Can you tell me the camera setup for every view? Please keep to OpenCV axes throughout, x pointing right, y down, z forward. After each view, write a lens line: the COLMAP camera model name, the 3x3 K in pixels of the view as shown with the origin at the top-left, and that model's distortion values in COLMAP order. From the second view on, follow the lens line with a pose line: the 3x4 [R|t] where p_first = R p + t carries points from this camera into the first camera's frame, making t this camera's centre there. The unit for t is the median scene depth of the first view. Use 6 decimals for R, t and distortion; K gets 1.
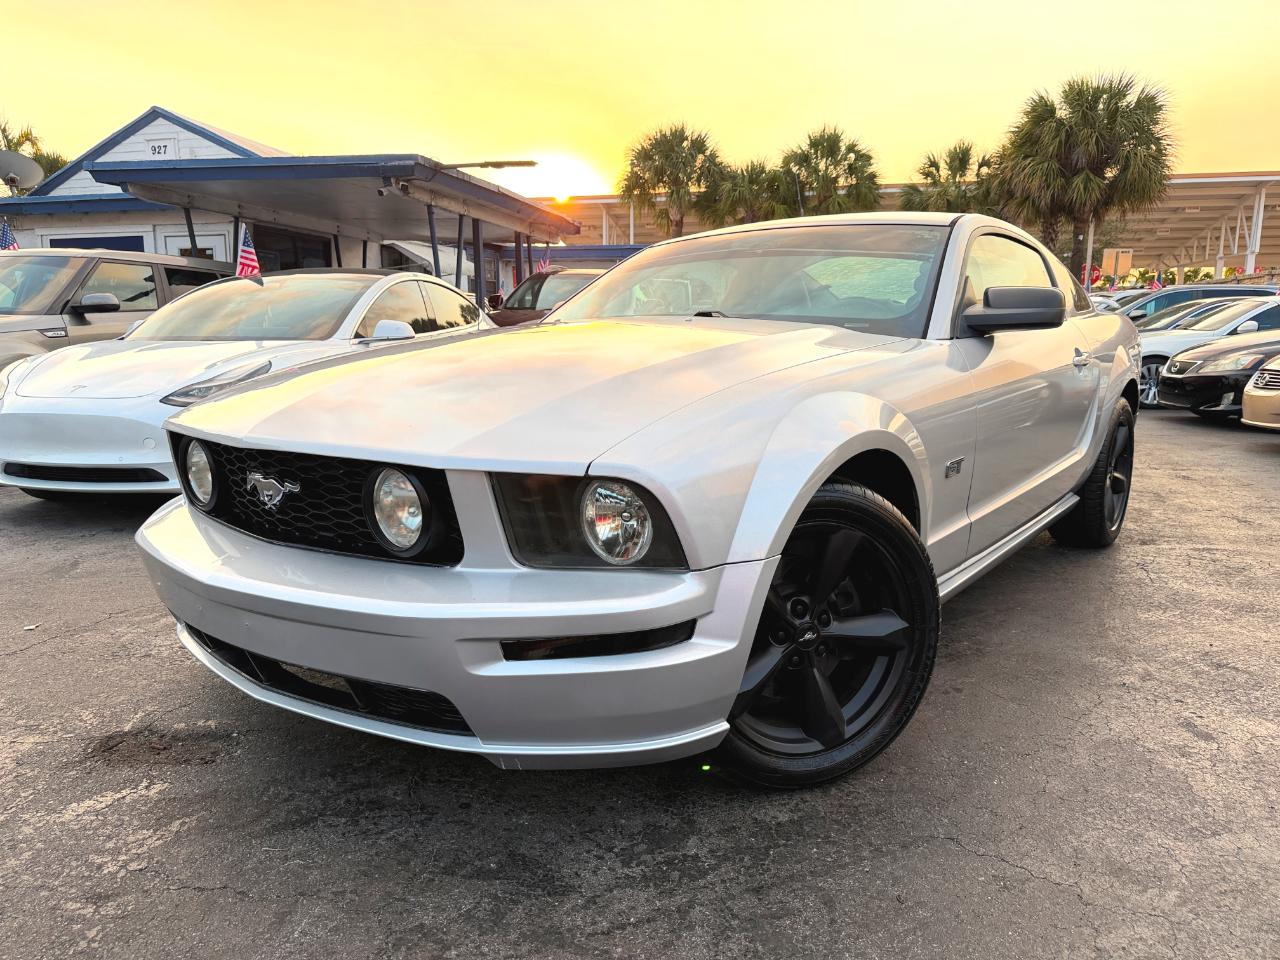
lens RADIAL K [[930.2, 0, 620.8], [0, 930.2, 481.4], [0, 0, 1]] dist [-0.006732, -0.003237]
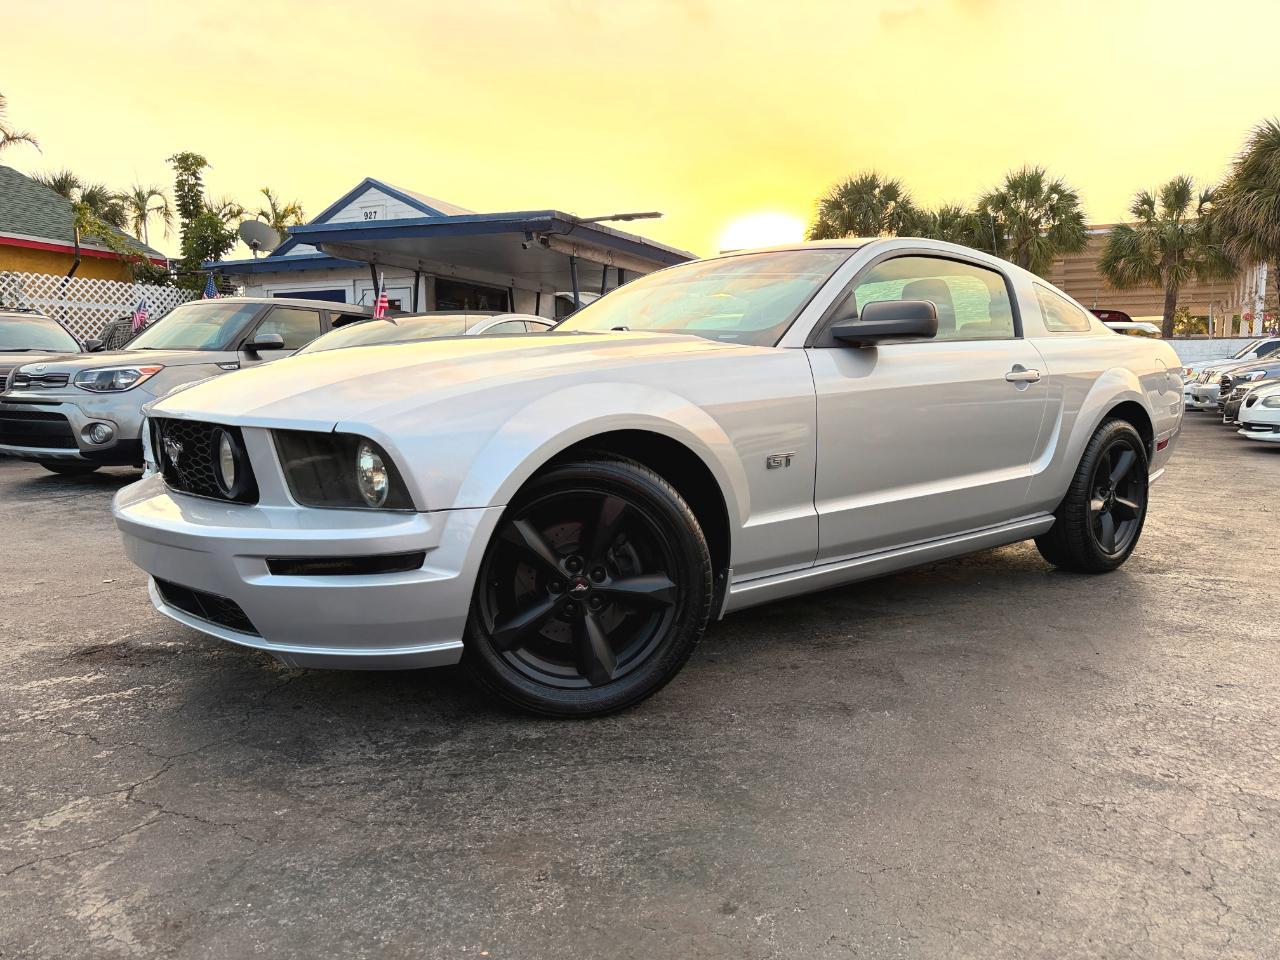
lens RADIAL K [[911.2, 0, 625.6], [0, 911.2, 492.8], [0, 0, 1]] dist [0.065052, -0.096152]
pose [[0.974199, 0.030093, -0.223673, 0.106356], [-0.039172, 0.998574, -0.036265, 0.017782], [0.222263, 0.044091, 0.973989, -0.024326]]
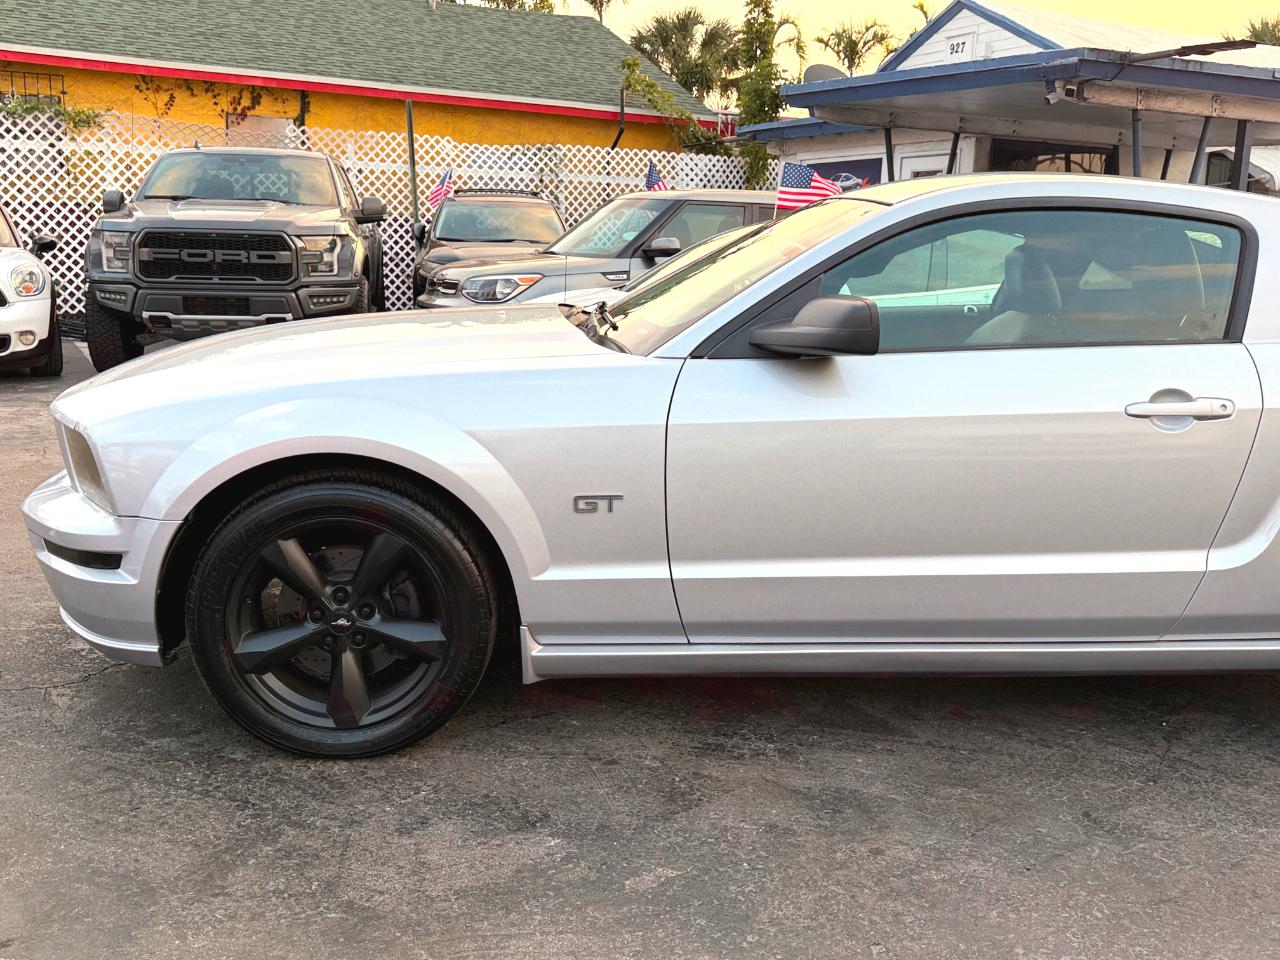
lens RADIAL K [[1236.8, 0, 666.4], [0, 1236.8, 477.7], [0, 0, 1]] dist [0.160959, -0.320416]
pose [[0.681797, 0.151337, -0.715716, 0.302841], [-0.140405, 0.987249, 0.075002, -0.031999], [0.717941, 0.049354, 0.694352, 0.053973]]
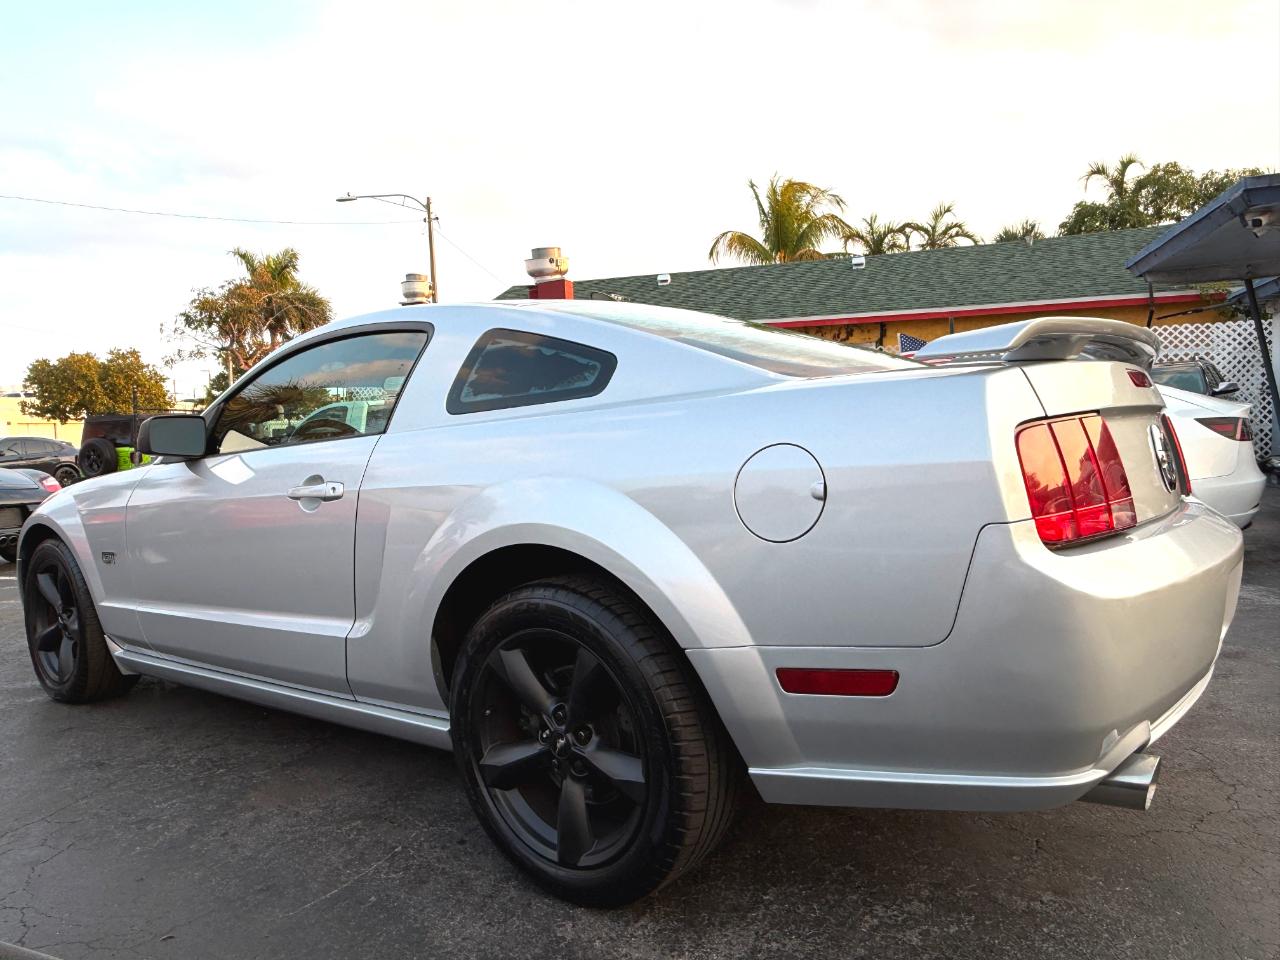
lens RADIAL K [[911.2, 0, 625.6], [0, 911.2, 492.8], [0, 0, 1]] dist [0.065052, -0.096152]
pose [[-0.003385, 0.050987, -0.998694, 0.416986], [-0.118465, 0.991646, 0.051028, -0.064351], [0.992952, 0.118483, 0.002683, 0.417485]]
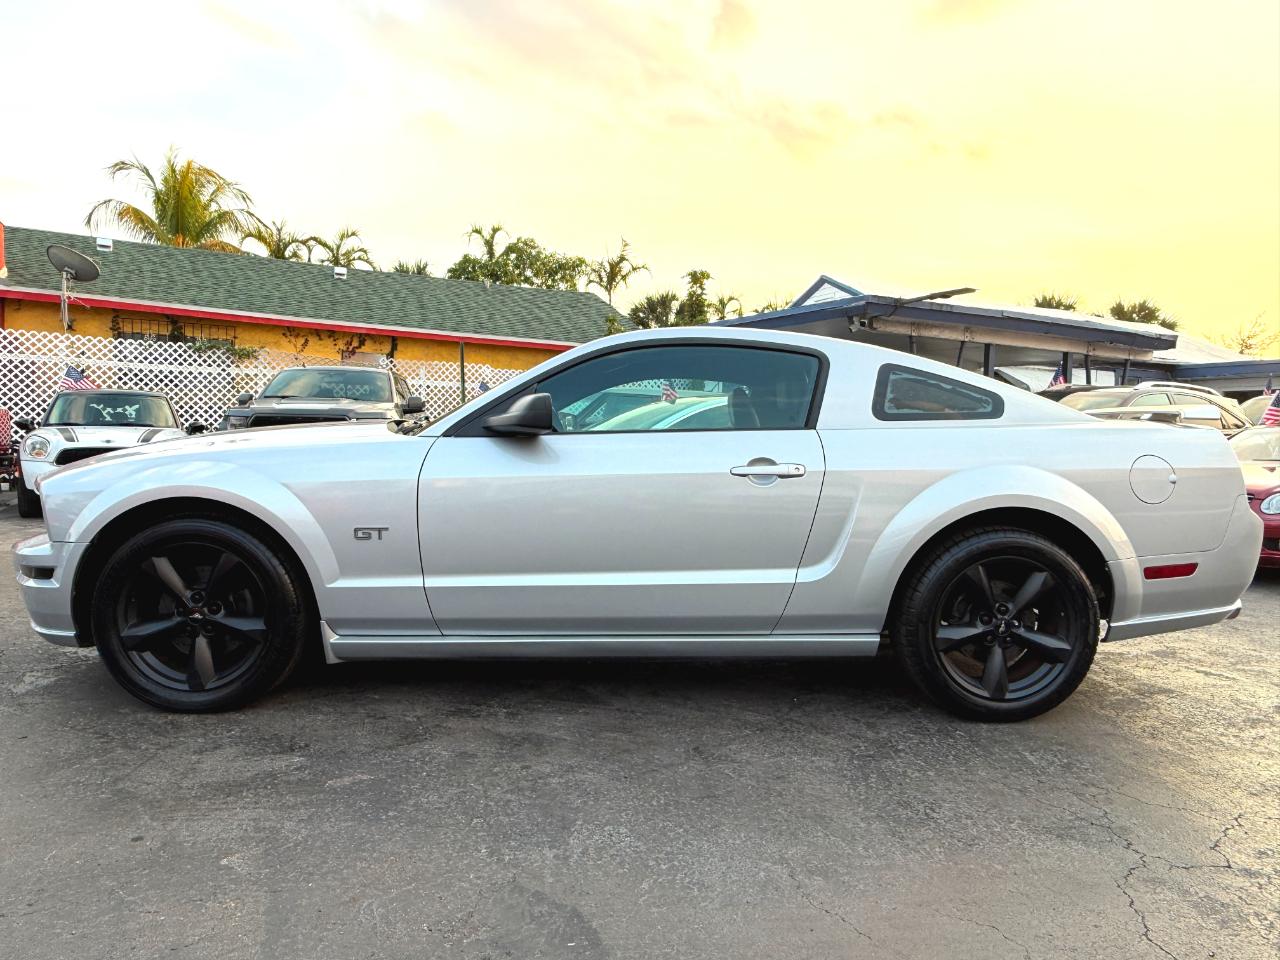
lens RADIAL K [[855.8, 0, 651.3], [0, 855.8, 485.2], [0, 0, 1]] dist [0.013456, -0.003585]
pose [[0.665435, 0.048835, -0.744856, 0.364463], [-0.140310, 0.988254, -0.060556, -0.014445], [0.733150, 0.144807, 0.664471, 0.115519]]
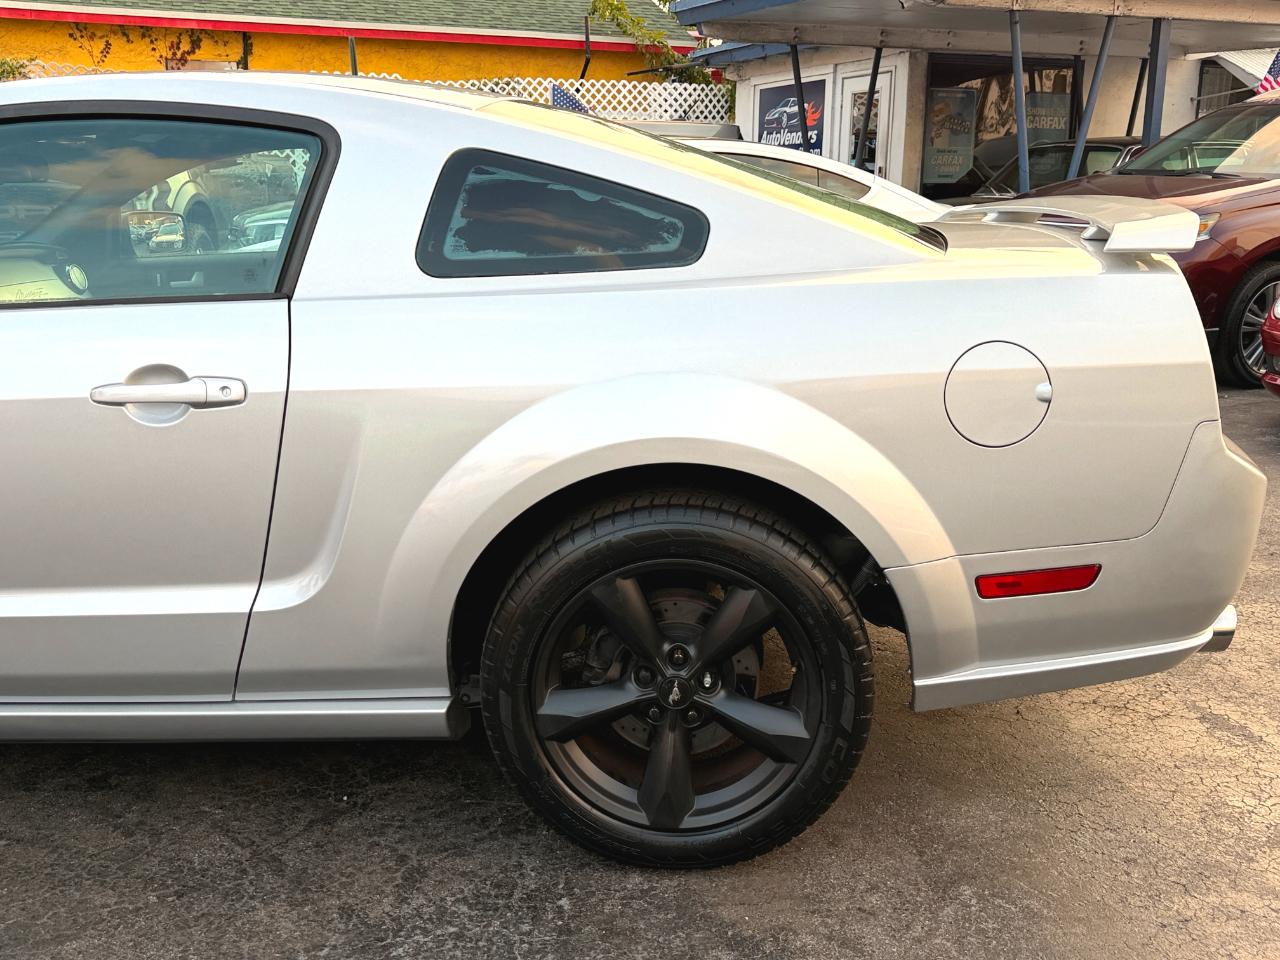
lens RADIAL K [[1259.5, 0, 640.0], [0, 1259.5, 480.0], [0, 0, 1]] dist [0.090502, -0.156633]
pose [[0.594901, 0.183053, -0.782678, 0.388131], [-0.125489, 0.982935, 0.134507, -0.066314], [0.793943, 0.018199, 0.607720, 0.270686]]
